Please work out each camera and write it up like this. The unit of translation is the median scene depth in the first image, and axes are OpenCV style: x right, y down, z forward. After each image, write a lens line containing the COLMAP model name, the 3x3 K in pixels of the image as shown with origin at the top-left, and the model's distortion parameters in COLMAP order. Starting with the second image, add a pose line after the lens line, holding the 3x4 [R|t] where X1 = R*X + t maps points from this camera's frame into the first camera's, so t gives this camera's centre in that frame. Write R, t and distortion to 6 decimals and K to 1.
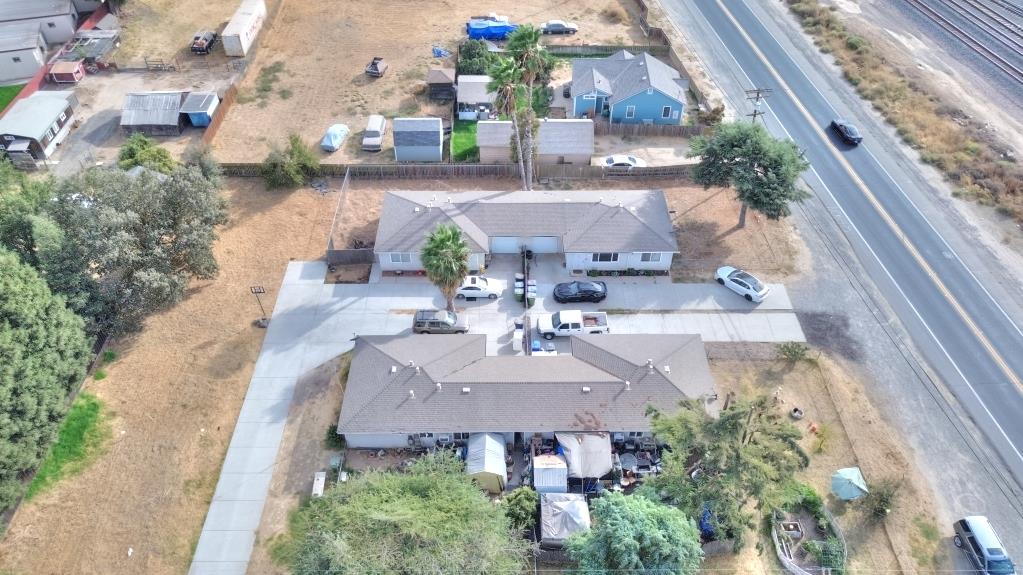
lens RADIAL K [[720.8, 0, 513.0], [0, 720.8, 286.3], [0, 0, 1]] dist [0.067316, -0.067908]
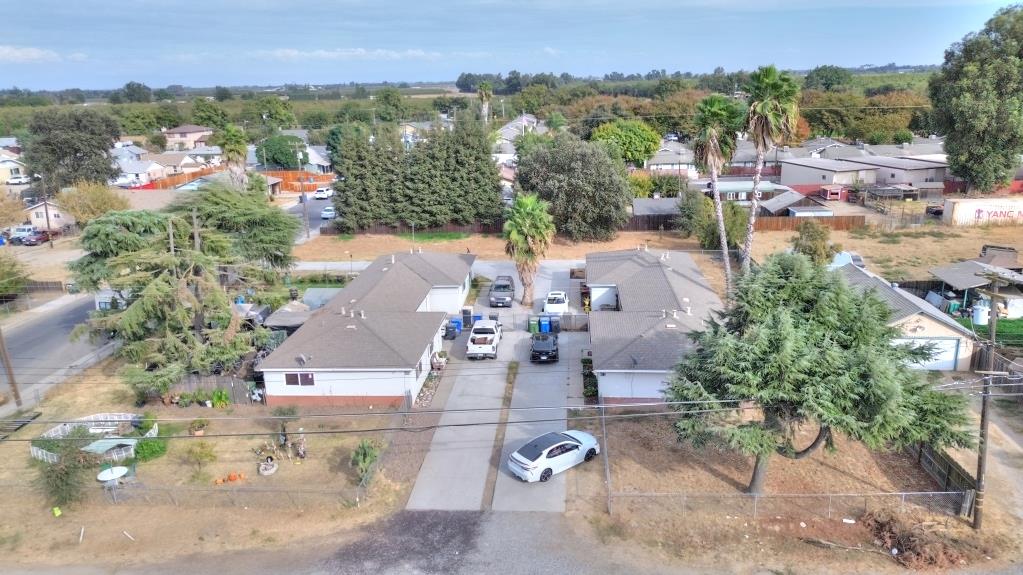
lens RADIAL K [[720.8, 0, 513.0], [0, 720.8, 286.3], [0, 0, 1]] dist [0.067316, -0.067908]
pose [[-0.088428, 0.273528, -0.957791, 0.786017], [-0.670694, 0.694568, 0.260278, -0.206601], [0.736444, 0.665401, 0.122034, 0.814685]]
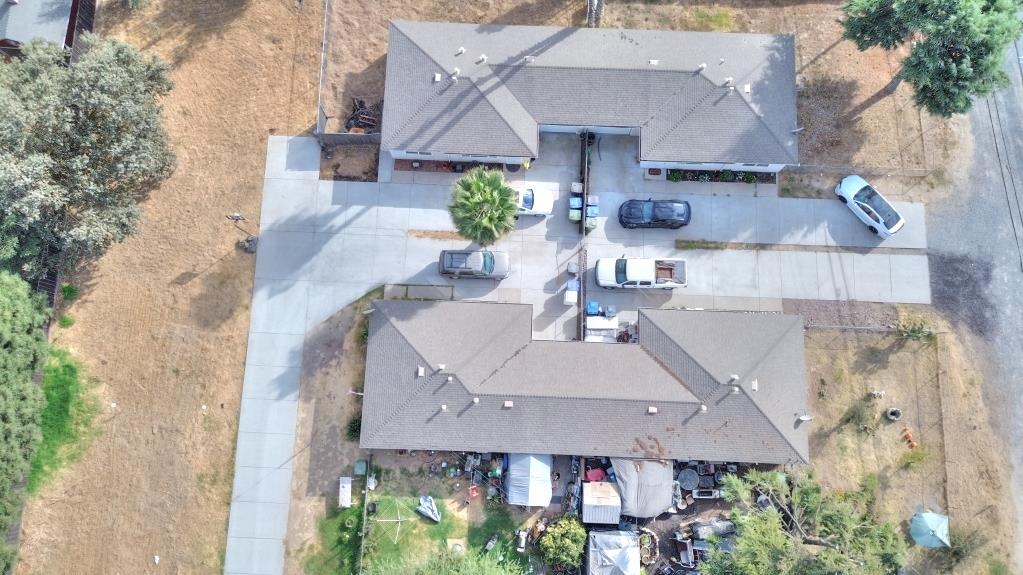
lens RADIAL K [[720.8, 0, 513.0], [0, 720.8, 286.3], [0, 0, 1]] dist [0.067316, -0.067908]
pose [[0.999026, 0.044120, -0.000896, -0.051555], [-0.035313, 0.811461, 0.583338, -0.361180], [0.026464, -0.582738, 0.812229, 0.317241]]
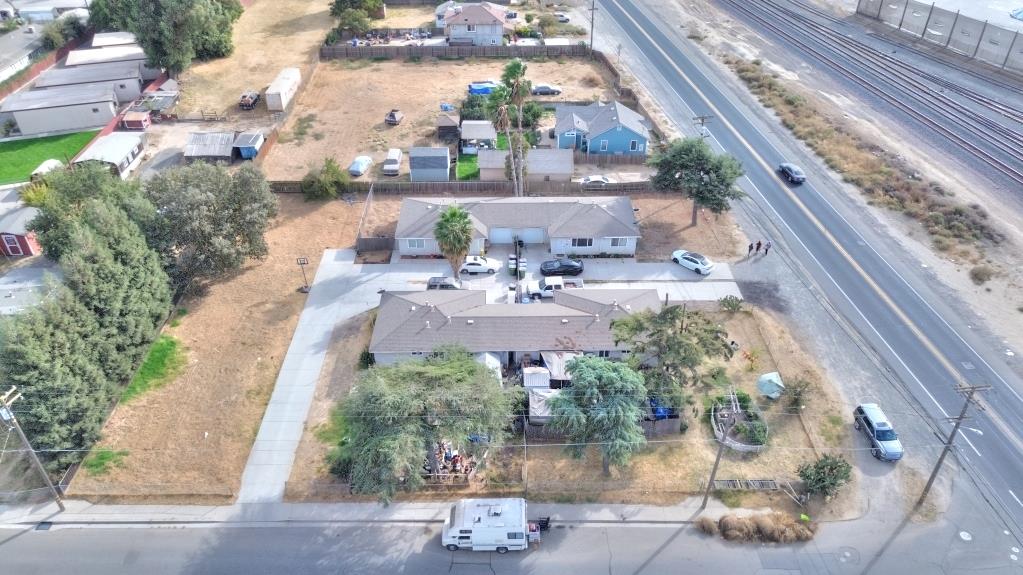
lens RADIAL K [[722.5, 0, 512.8], [0, 722.5, 283.2], [0, 0, 1]] dist [0.084780, -0.112534]
pose [[0.999982, -0.004224, 0.004207, 0.003649], [0.004798, 0.989068, -0.147381, 0.209593], [-0.003539, 0.147398, 0.989071, -0.212110]]
